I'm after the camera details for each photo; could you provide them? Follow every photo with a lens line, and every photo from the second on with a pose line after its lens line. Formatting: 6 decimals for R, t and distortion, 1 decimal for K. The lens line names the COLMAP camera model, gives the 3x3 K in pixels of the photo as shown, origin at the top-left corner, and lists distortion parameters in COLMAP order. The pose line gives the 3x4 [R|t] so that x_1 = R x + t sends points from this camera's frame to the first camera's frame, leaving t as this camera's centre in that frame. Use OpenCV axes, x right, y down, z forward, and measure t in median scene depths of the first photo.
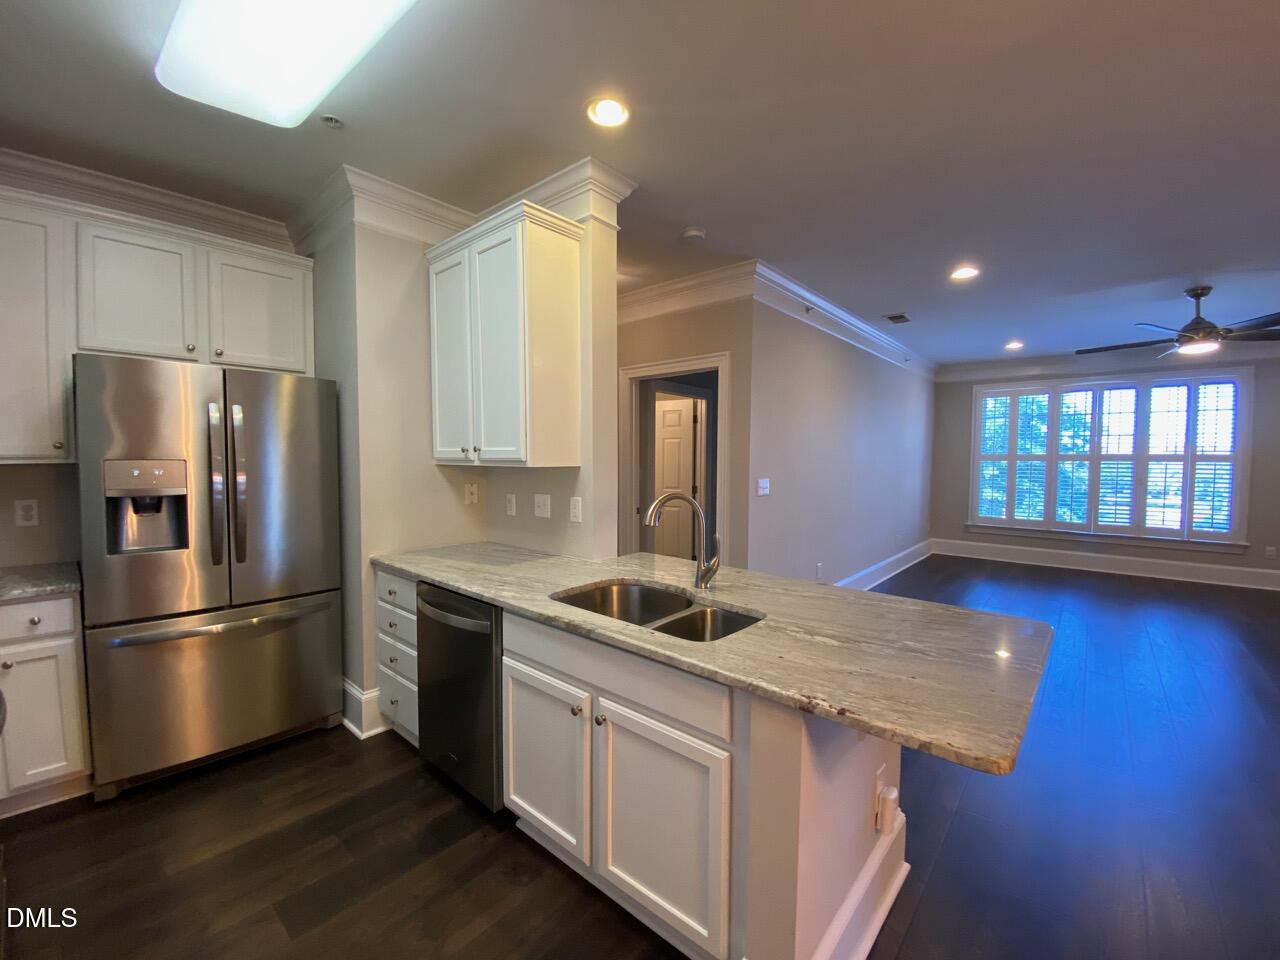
lens RADIAL K [[518.6, 0, 640.0], [0, 518.6, 480.0], [0, 0, 1]] dist [0.035222, -0.027341]
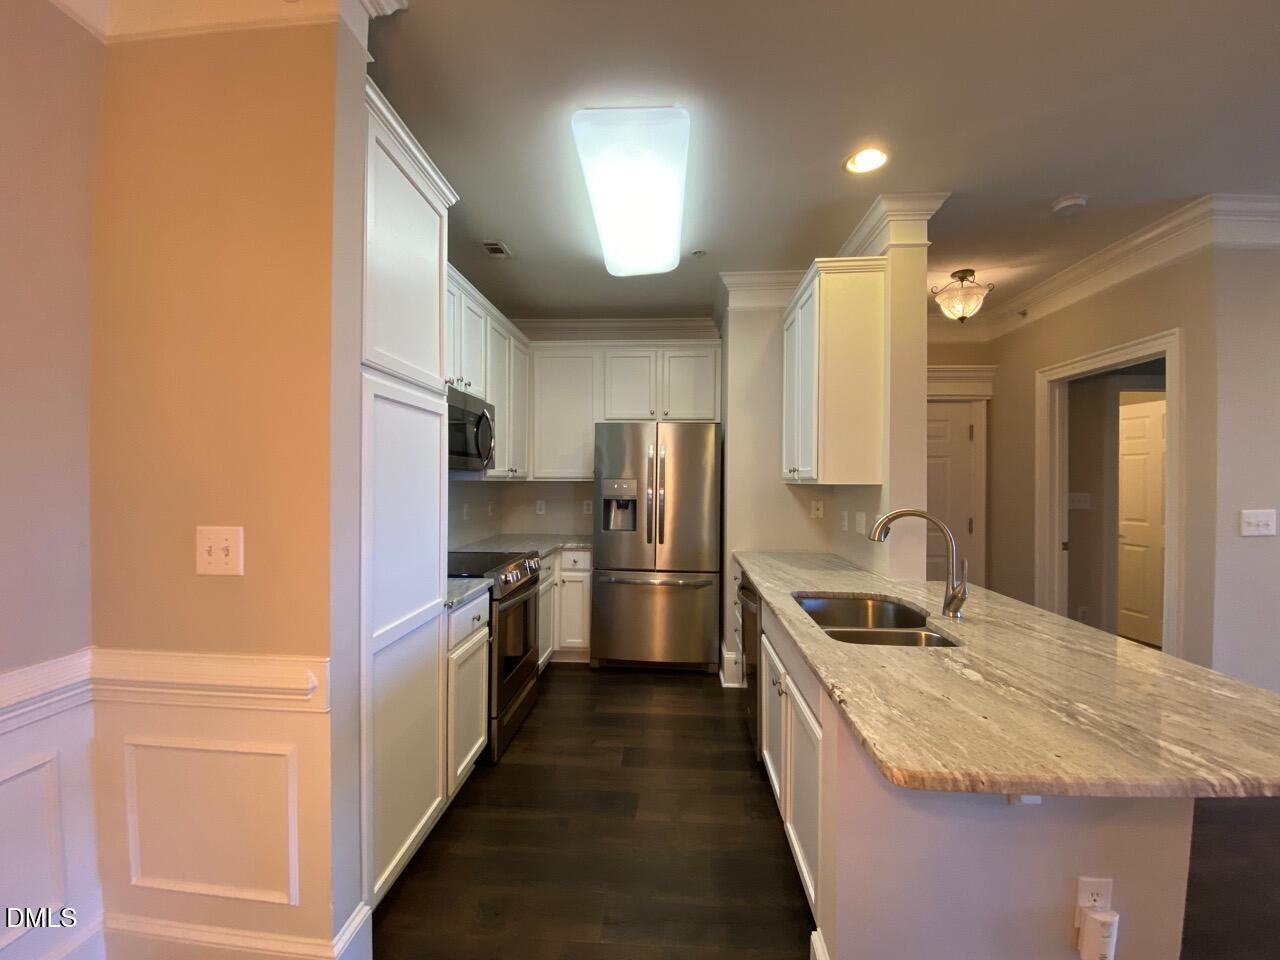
lens RADIAL K [[516.0, 0, 641.3], [0, 516.0, 478.4], [0, 0, 1]] dist [0.027445, -0.027405]
pose [[0.604438, -0.004336, -0.796641, 0.497124], [-0.039331, 0.998603, -0.035276, 0.018949], [0.795681, 0.052655, 0.603423, 0.001413]]
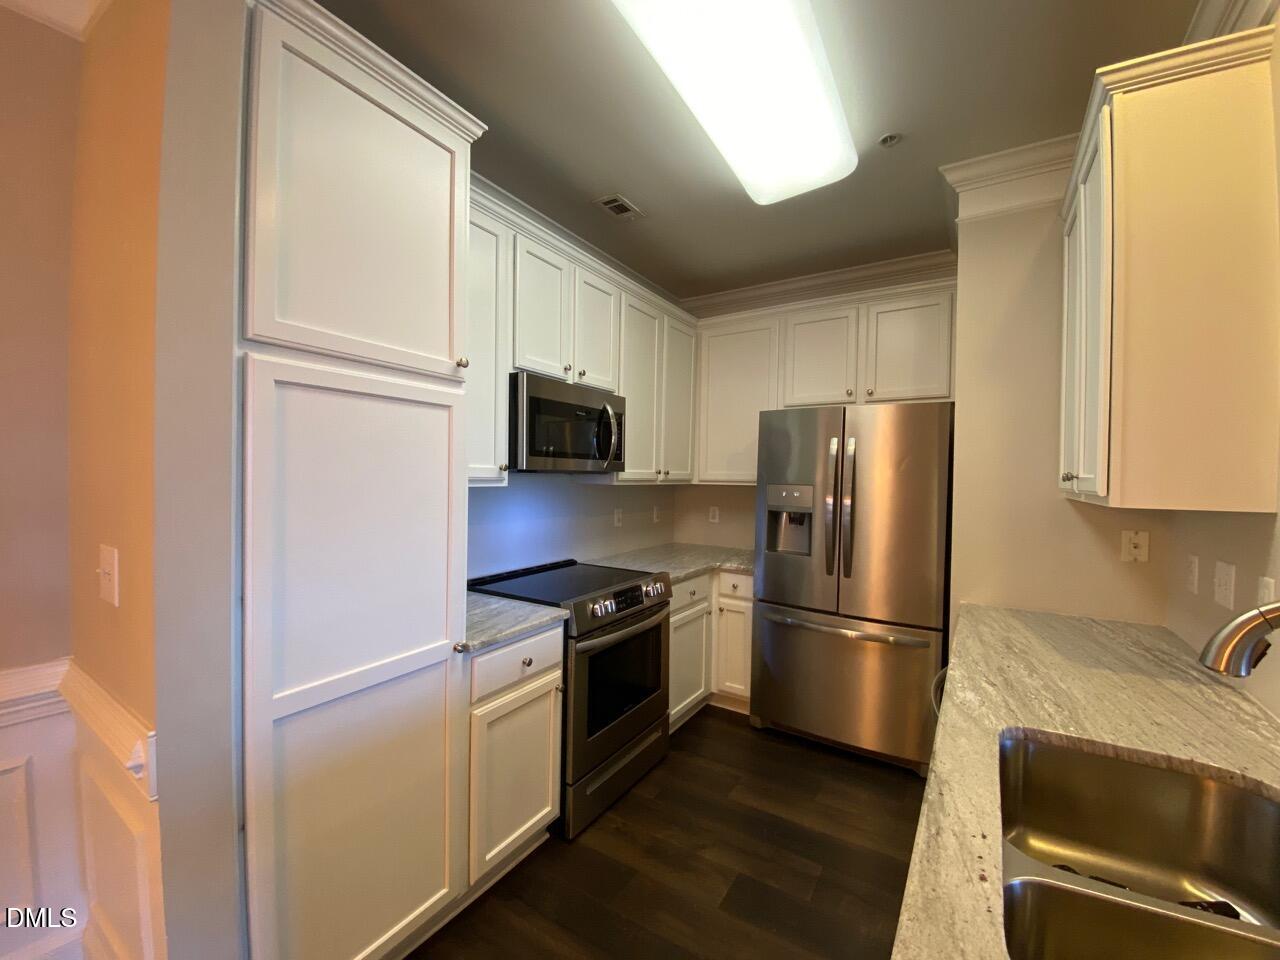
lens RADIAL K [[516.0, 0, 641.3], [0, 516.0, 478.4], [0, 0, 1]] dist [0.027445, -0.027405]
pose [[0.148138, 0.004641, -0.988956, 0.300539], [-0.059408, 0.998225, -0.004214, -0.025558], [0.987181, 0.059376, 0.148151, 0.436302]]
